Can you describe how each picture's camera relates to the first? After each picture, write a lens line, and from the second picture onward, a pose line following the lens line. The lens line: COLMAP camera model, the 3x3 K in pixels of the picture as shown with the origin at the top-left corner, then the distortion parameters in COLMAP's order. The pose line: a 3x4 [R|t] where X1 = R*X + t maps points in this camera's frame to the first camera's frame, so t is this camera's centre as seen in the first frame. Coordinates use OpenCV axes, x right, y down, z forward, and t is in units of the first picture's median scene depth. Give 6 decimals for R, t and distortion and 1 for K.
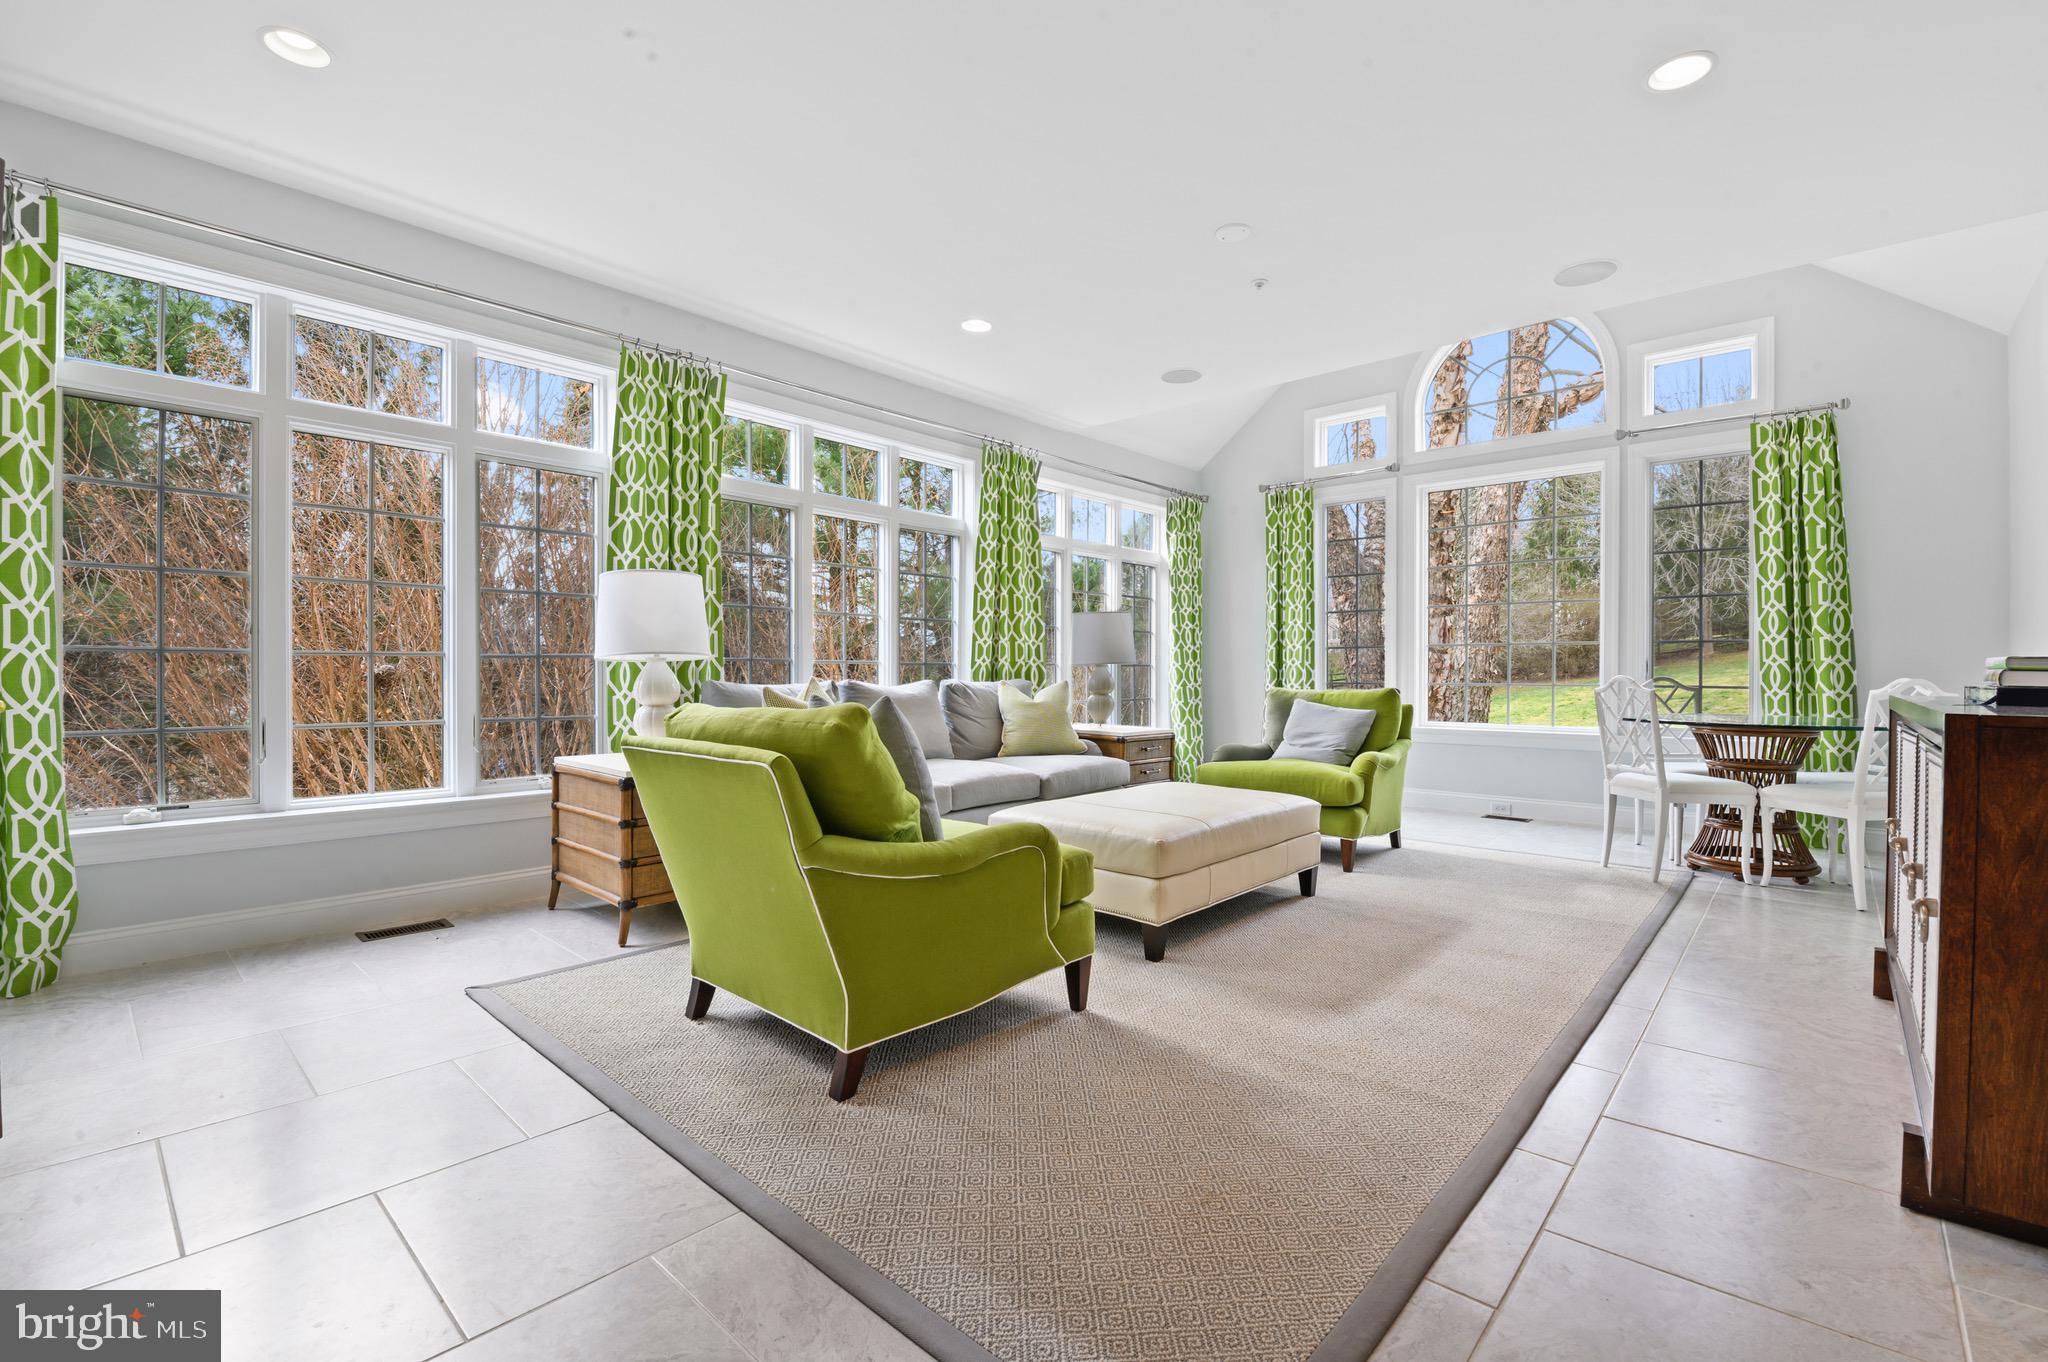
lens RADIAL K [[886.8, 0, 1021.1], [0, 886.8, 672.0], [0, 0, 1]] dist [-0.037156, 0.000542]
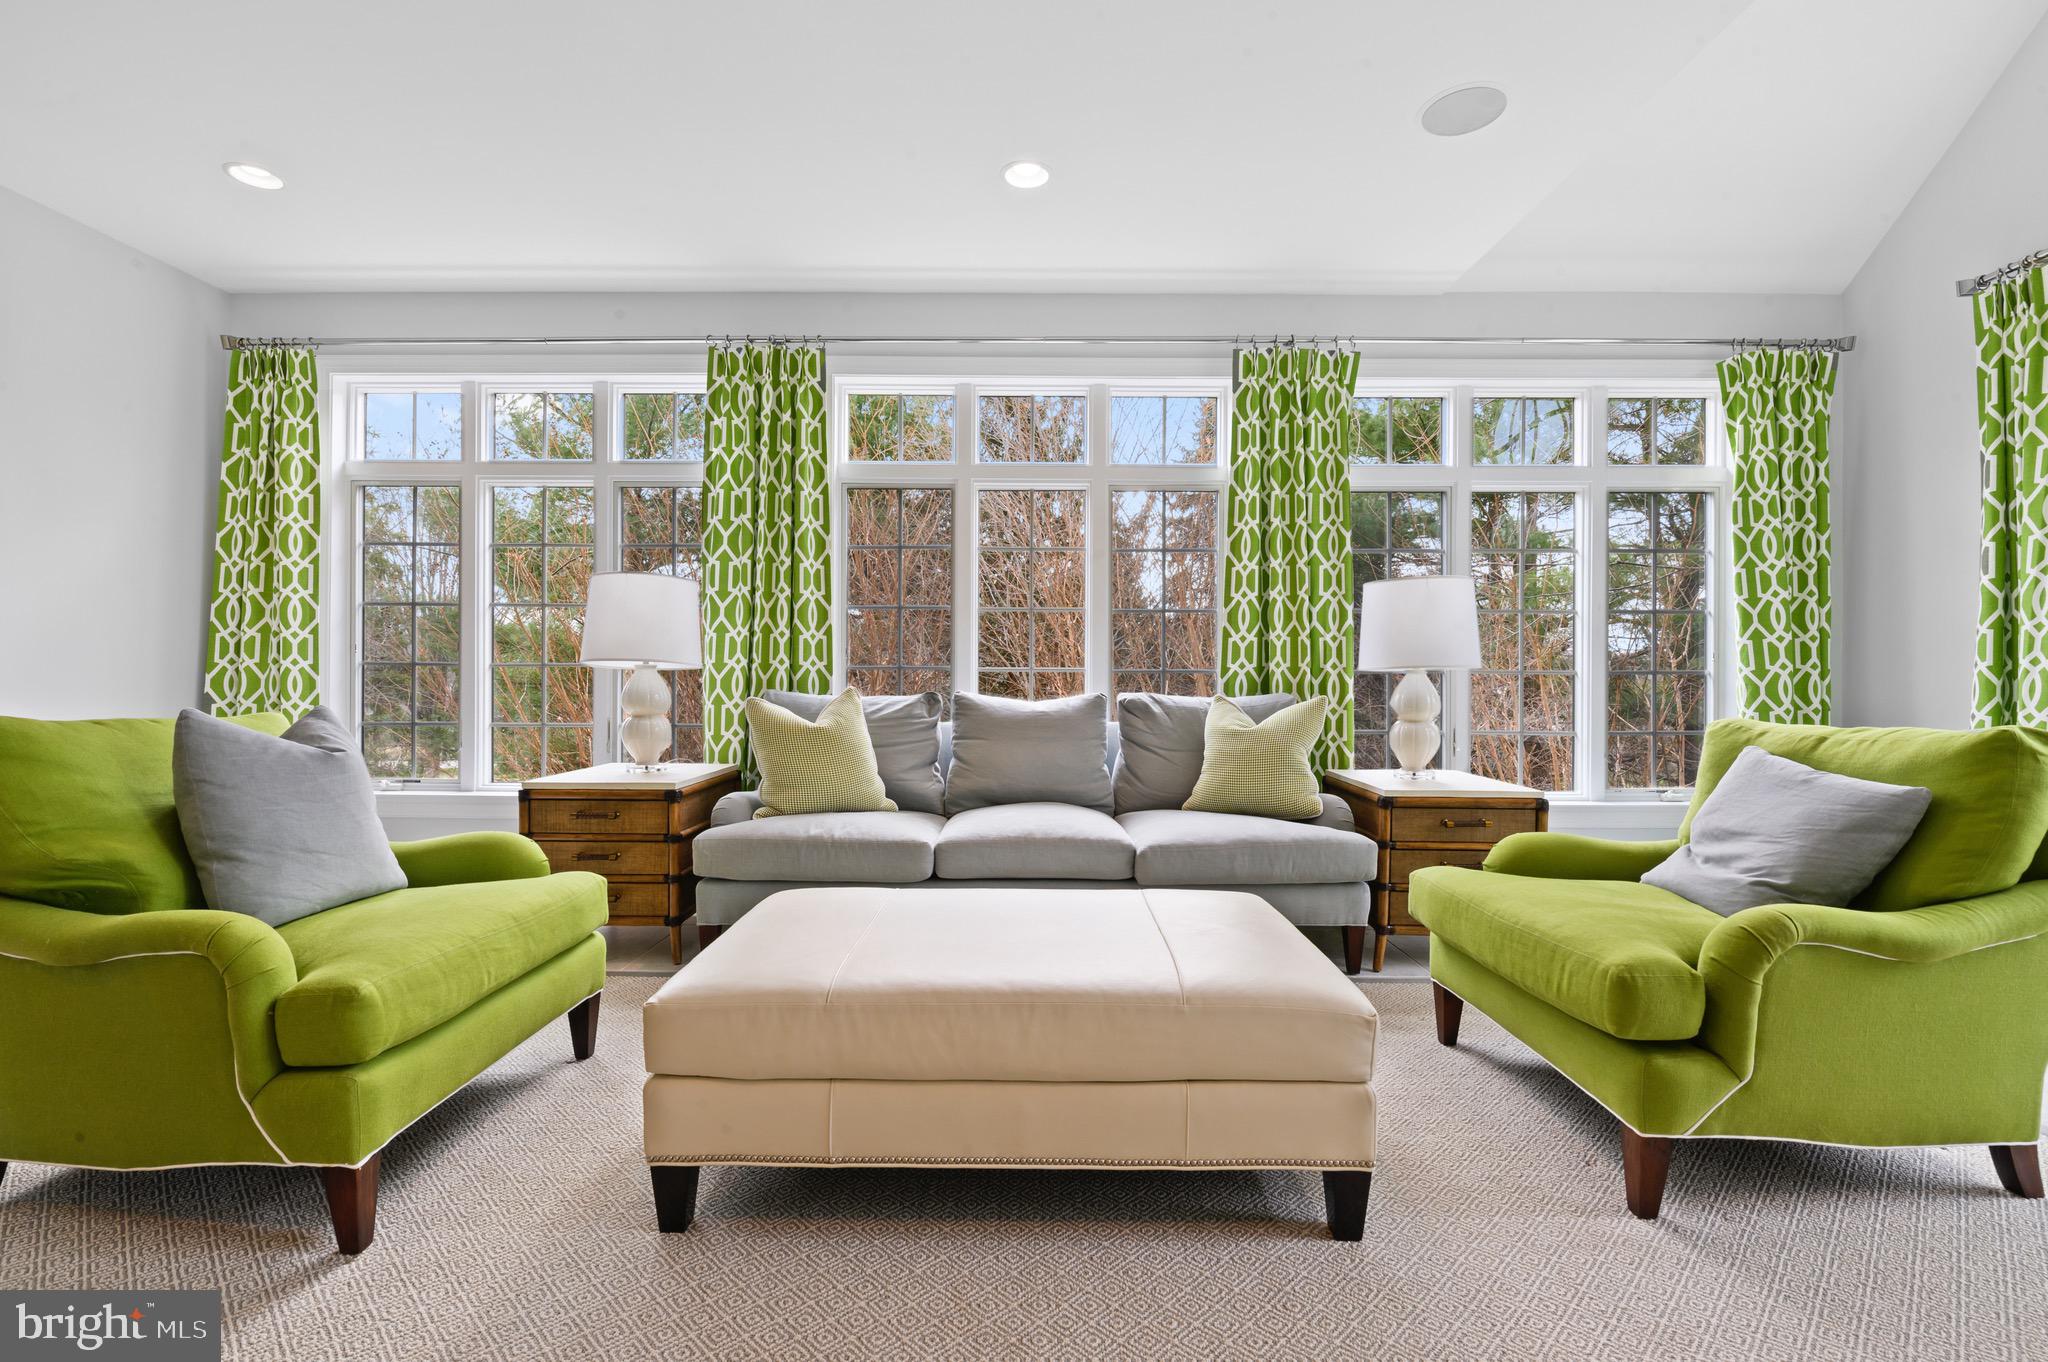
lens RADIAL K [[895.9, 0, 1024.0], [0, 895.9, 681.0], [0, 0, 1]] dist [-0.001570, -0.015988]
pose [[0.660392, 0.000379, -0.750921, 0.278008], [-0.003294, 0.999992, -0.002392, 0.000449], [0.750914, 0.004053, 0.660388, 0.320811]]
